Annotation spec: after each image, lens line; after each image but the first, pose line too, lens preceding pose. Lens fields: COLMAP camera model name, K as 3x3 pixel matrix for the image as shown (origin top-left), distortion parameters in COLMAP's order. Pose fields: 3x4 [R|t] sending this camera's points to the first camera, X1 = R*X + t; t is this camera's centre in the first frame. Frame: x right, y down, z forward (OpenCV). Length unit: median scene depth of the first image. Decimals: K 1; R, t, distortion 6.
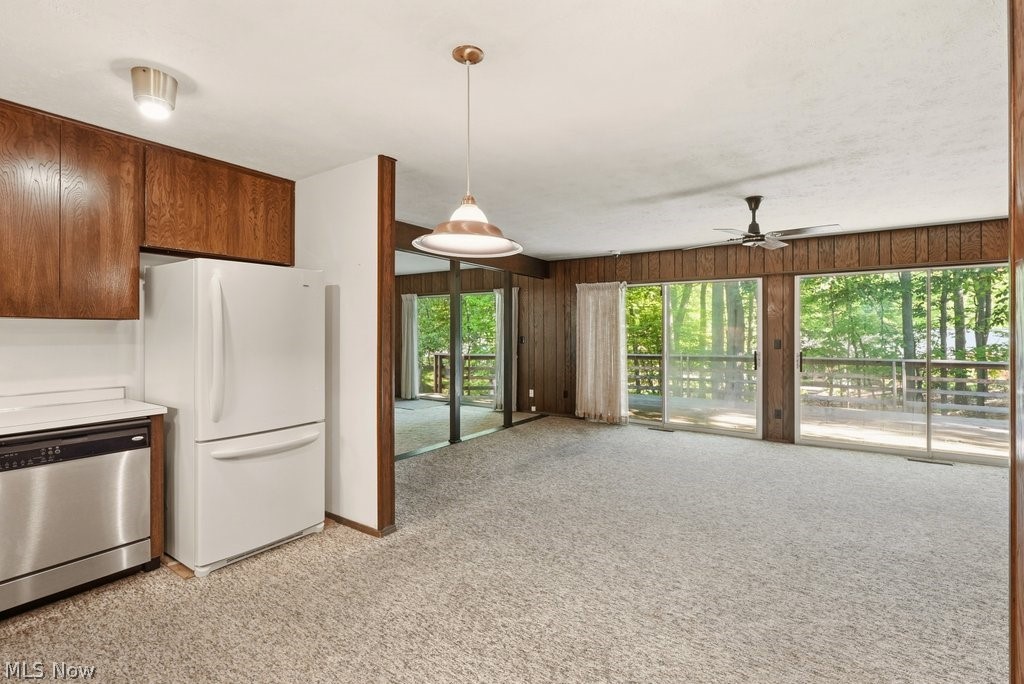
lens RADIAL K [[462.9, 0, 510.0], [0, 462.9, 333.6], [0, 0, 1]] dist [-0.004371, 0.001228]
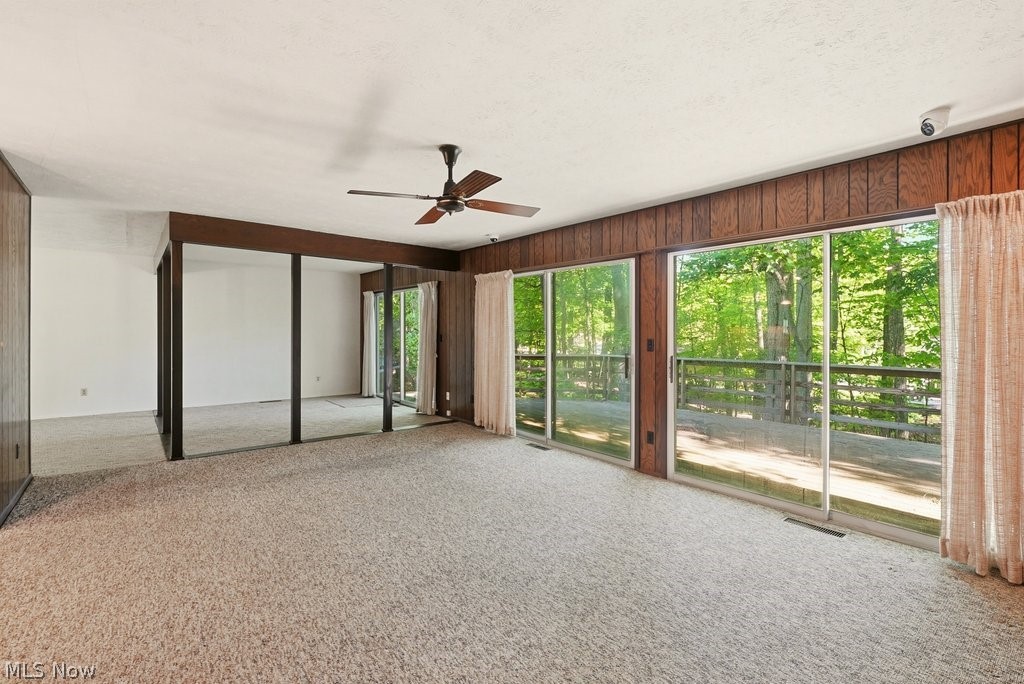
lens RADIAL K [[462.9, 0, 510.0], [0, 462.9, 333.6], [0, 0, 1]] dist [-0.004371, 0.001228]
pose [[0.959684, 0.005929, -0.281019, 0.601631], [-0.005961, 0.999982, 0.000740, 0.005266], [0.281018, 0.000965, 0.959702, 0.221528]]
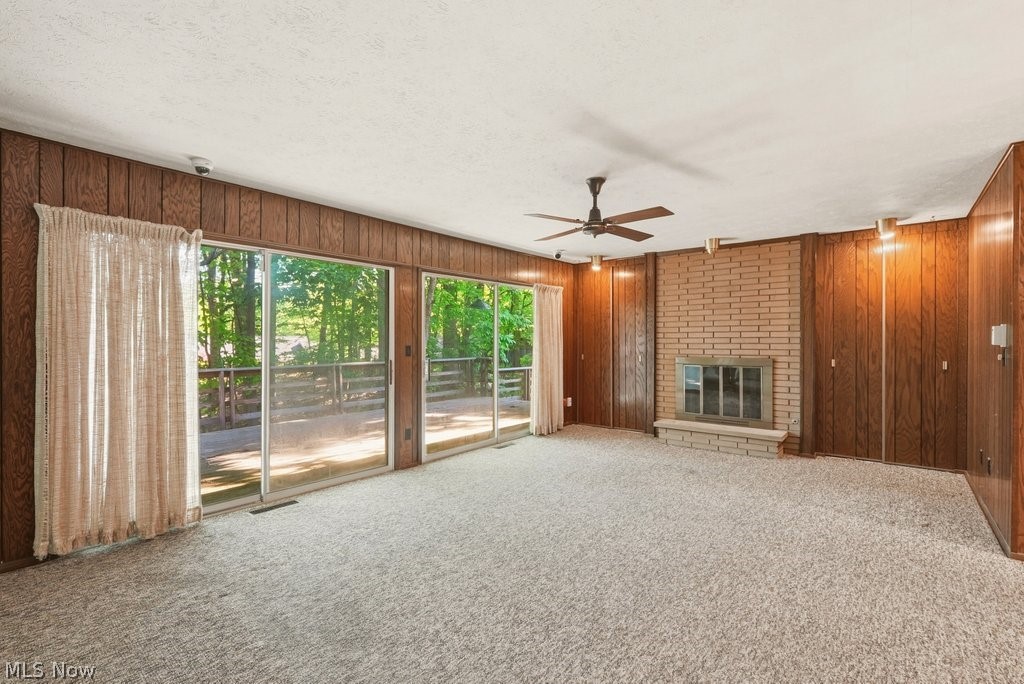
lens RADIAL K [[470.0, 0, 507.6], [0, 470.0, 341.8], [0, 0, 1]] dist [-0.004390, 0.001033]
pose [[0.090192, -0.002392, 0.995921, -0.262880], [0.002950, 0.999993, 0.002135, 0.005760], [-0.995920, 0.002746, 0.090199, 0.782904]]
